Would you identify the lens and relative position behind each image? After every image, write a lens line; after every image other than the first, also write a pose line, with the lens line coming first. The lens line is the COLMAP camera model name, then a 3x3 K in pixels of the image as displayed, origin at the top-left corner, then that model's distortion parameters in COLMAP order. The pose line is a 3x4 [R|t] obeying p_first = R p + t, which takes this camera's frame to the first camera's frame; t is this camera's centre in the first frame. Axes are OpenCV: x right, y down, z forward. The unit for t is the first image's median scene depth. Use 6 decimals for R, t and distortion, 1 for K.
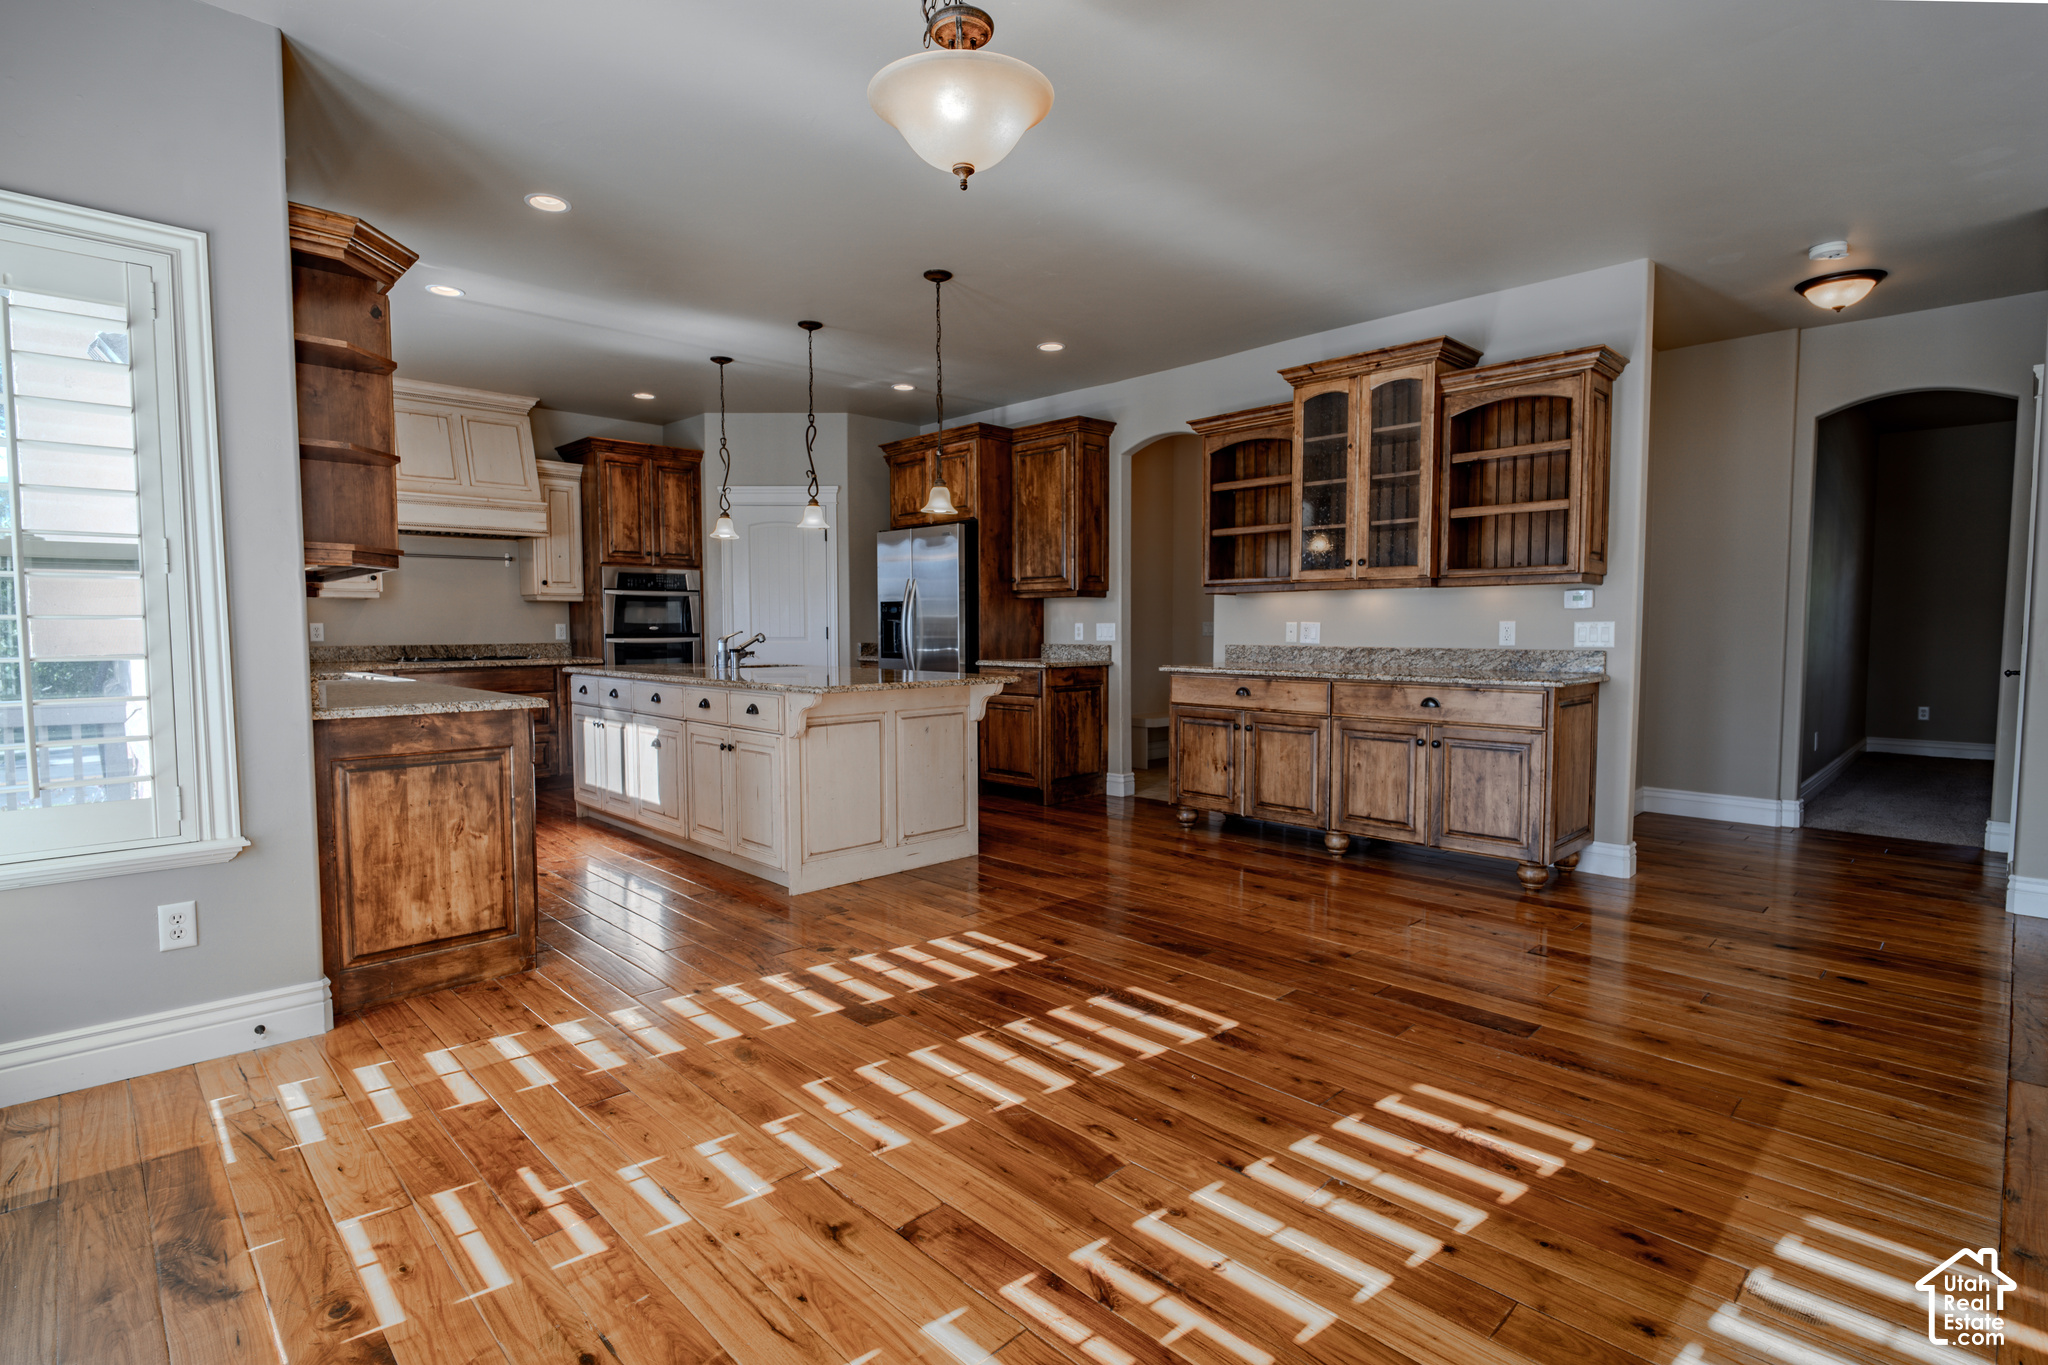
lens RADIAL K [[975.4, 0, 1024.0], [0, 975.4, 682.5], [0, 0, 1]] dist [-0.001383, -0.001001]
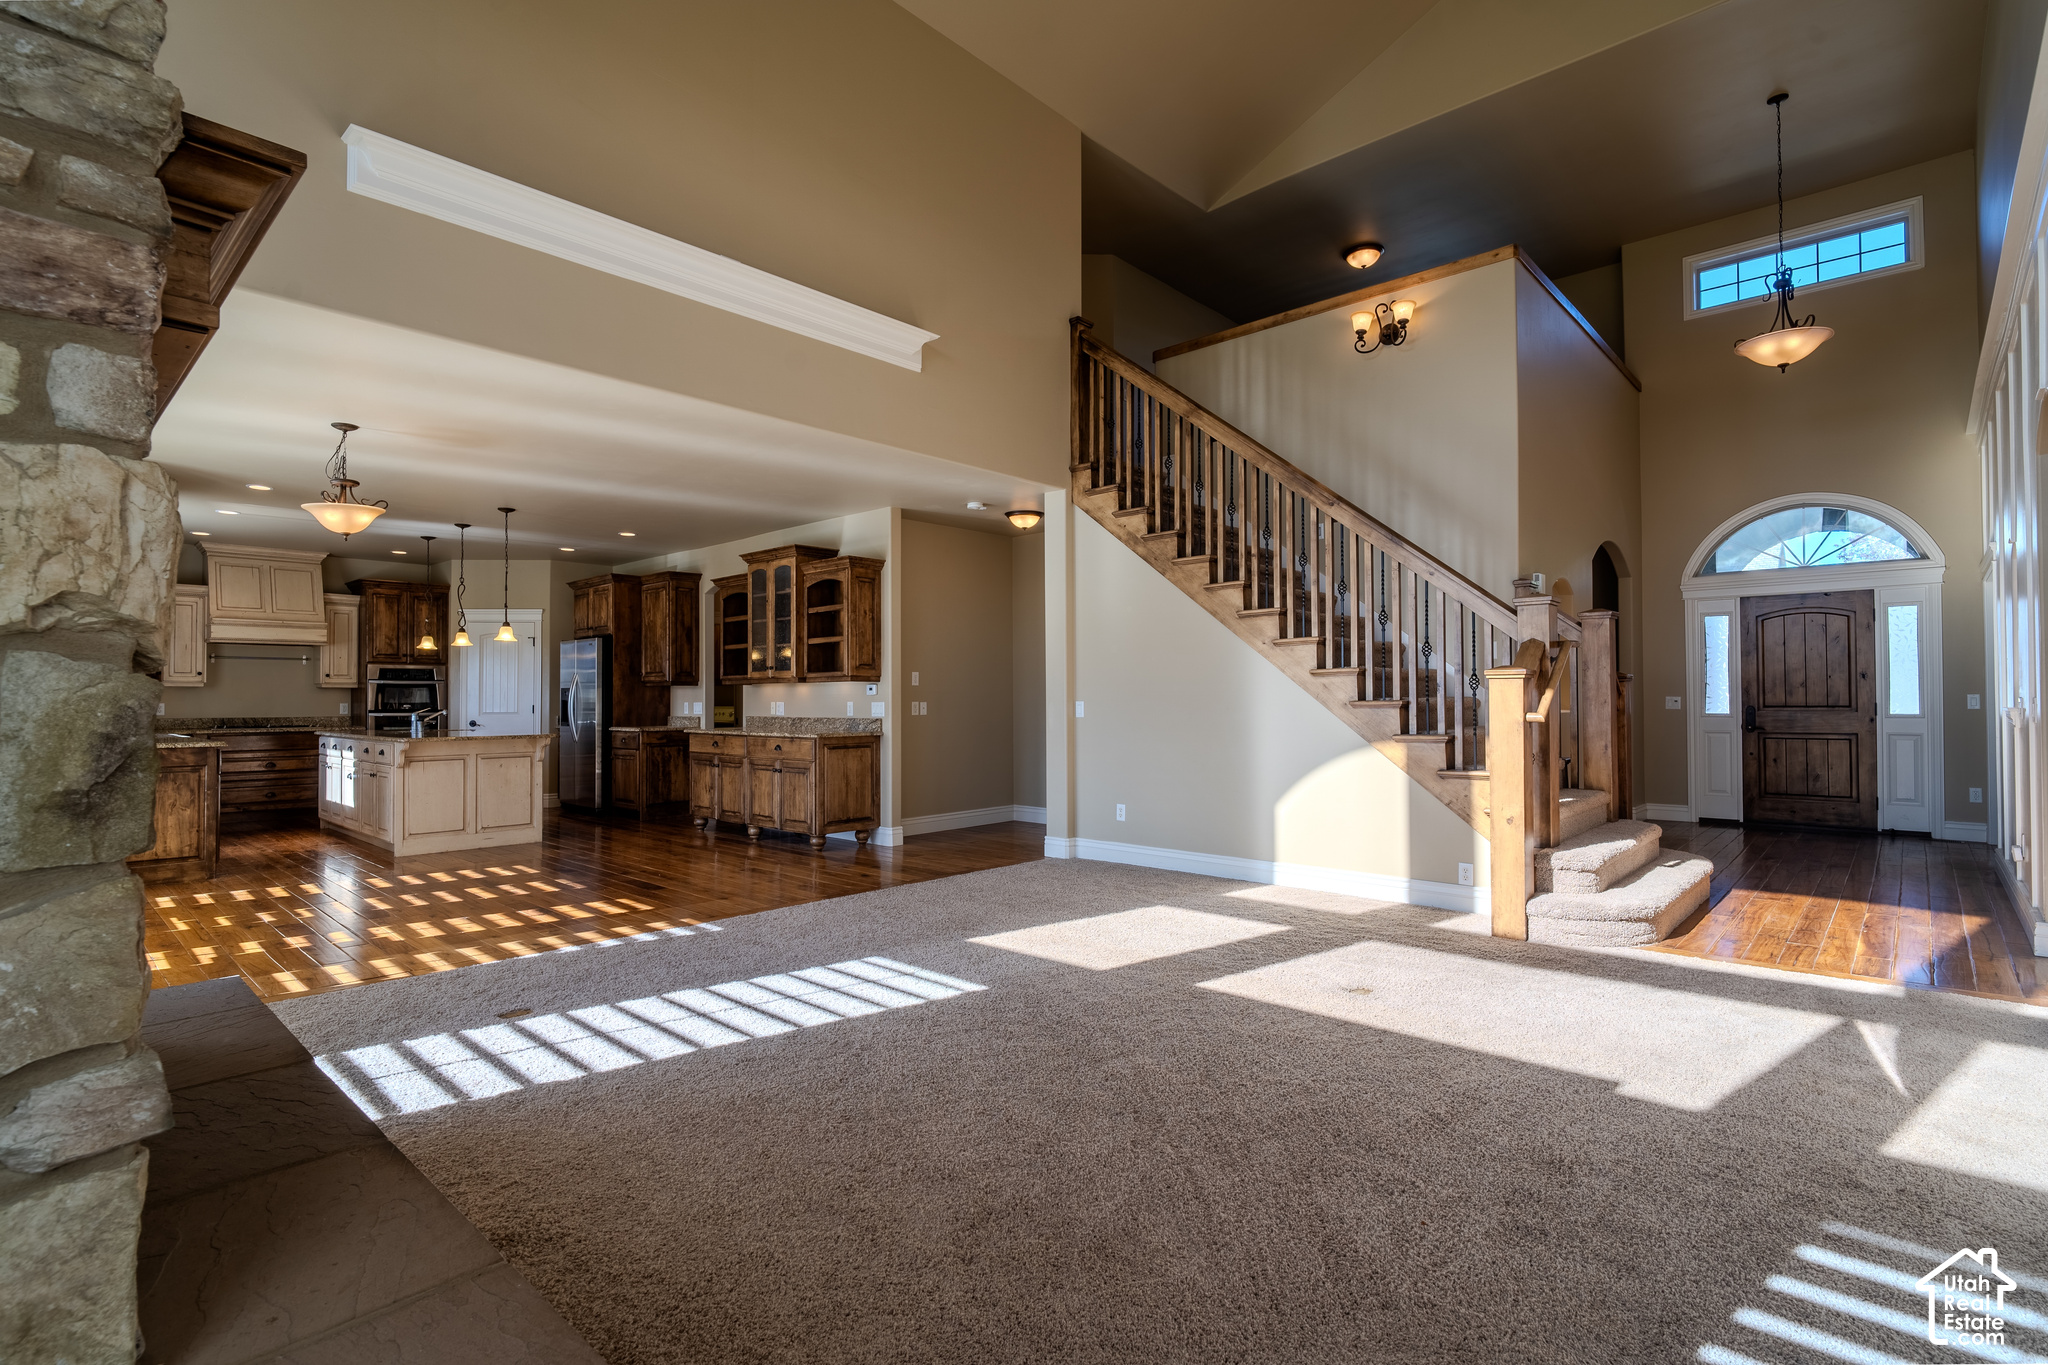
lens RADIAL K [[953.5, 0, 1024.0], [0, 953.5, 682.5], [0, 0, 1]] dist [-0.009313, -0.000999]
pose [[0.998722, -0.000836, 0.050527, 0.733707], [0.004775, 0.996950, -0.077894, 0.037520], [-0.050308, 0.078036, 0.995680, -0.722451]]
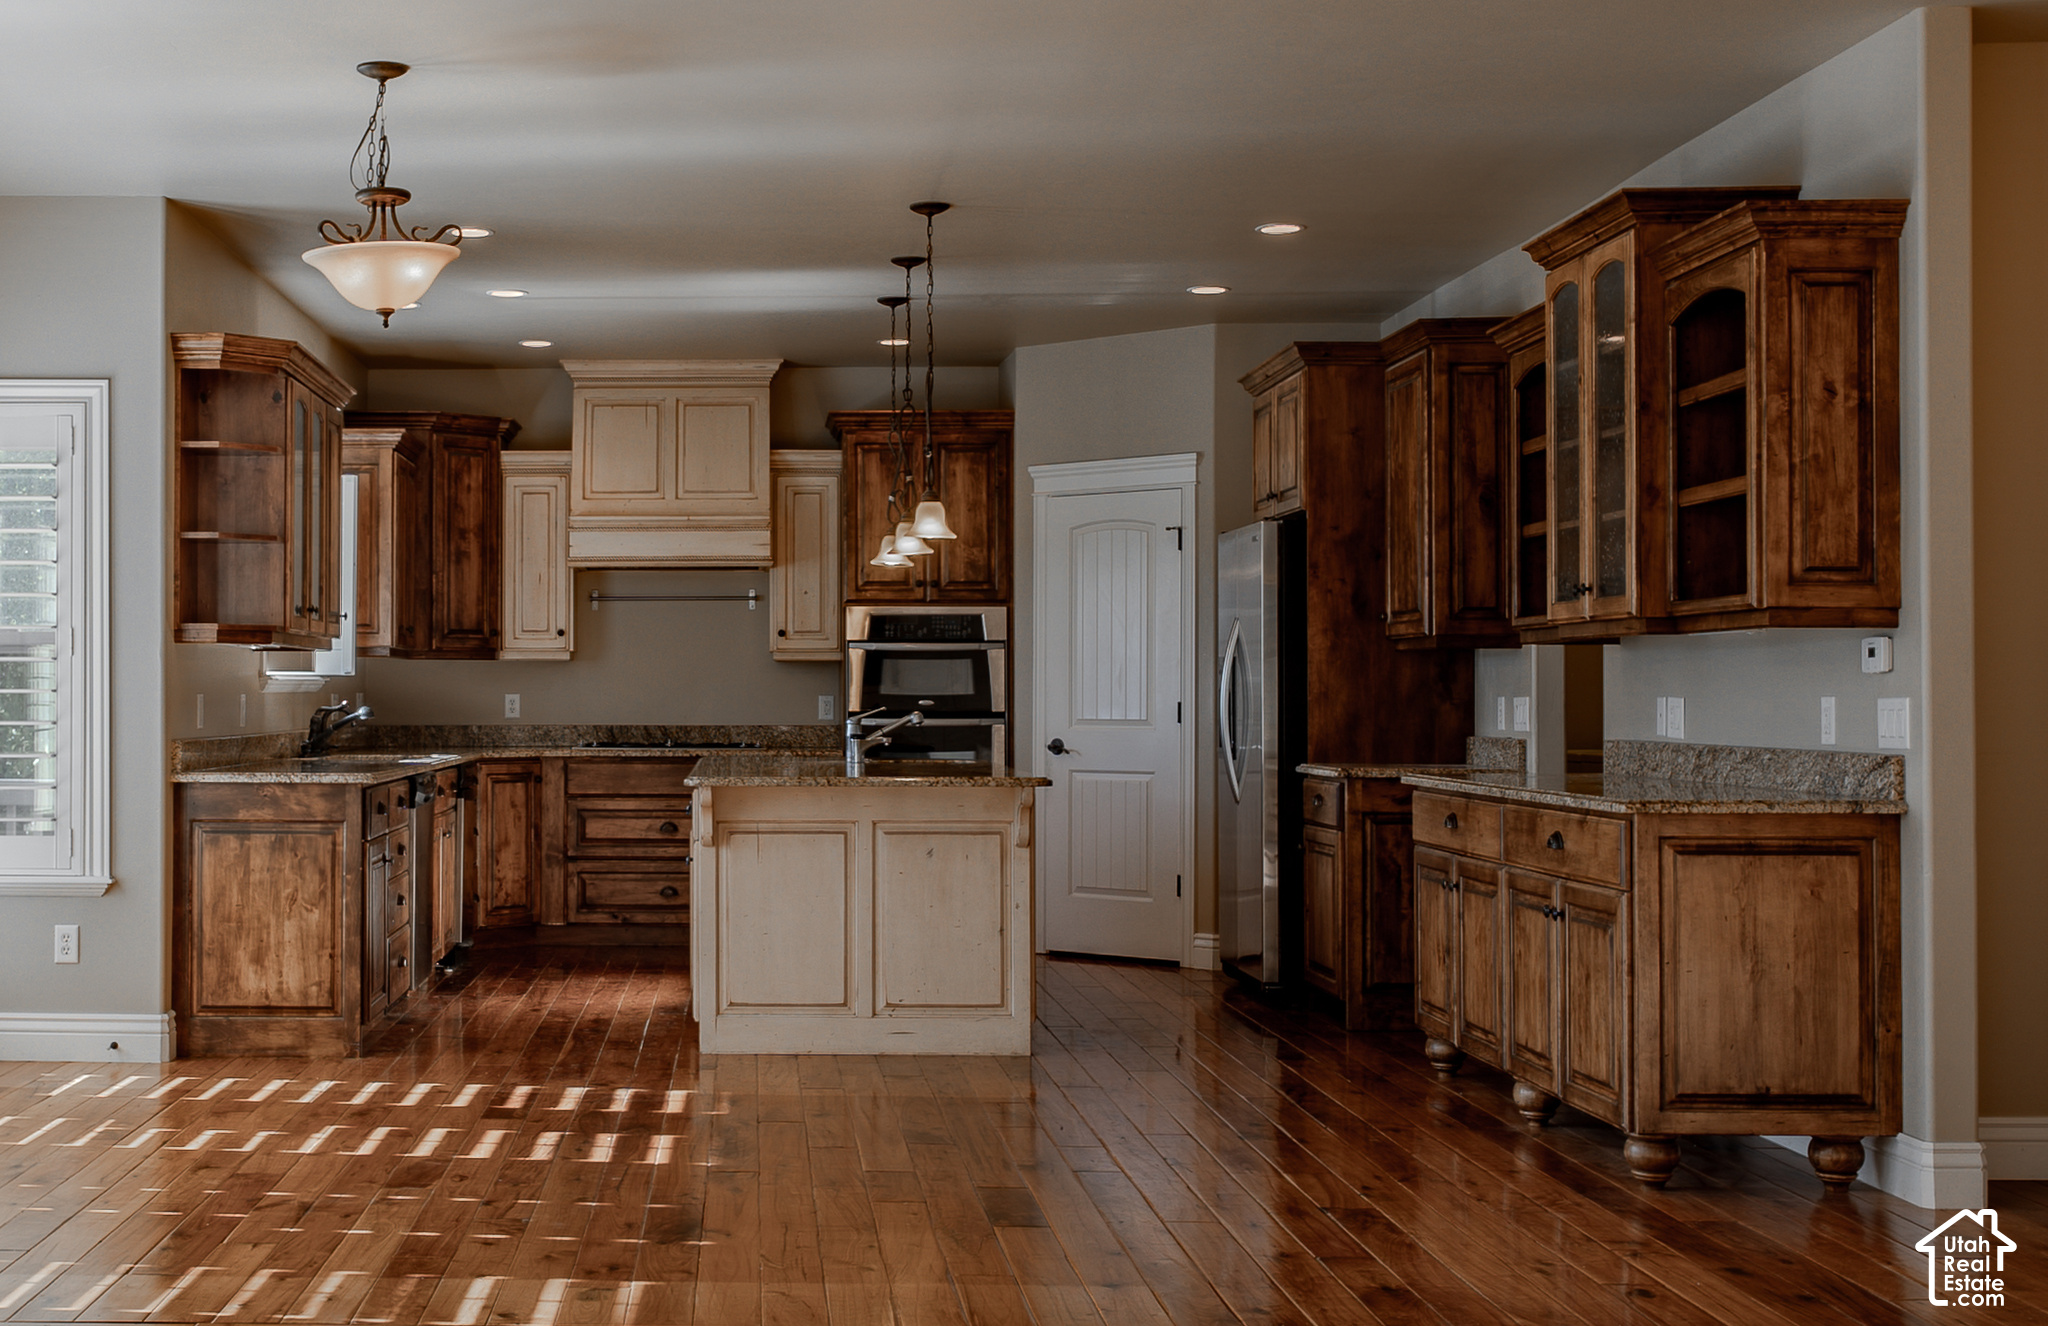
lens RADIAL K [[2574.7, 0, 688.2], [0, 2574.7, 661.4], [0, 0, 1]] dist [0.035766, -0.004828]
pose [[0.695728, -0.006773, -0.718273, 1.078591], [-0.045128, 0.997568, -0.053119, 0.018341], [0.716886, 0.069371, 0.693731, -0.382427]]
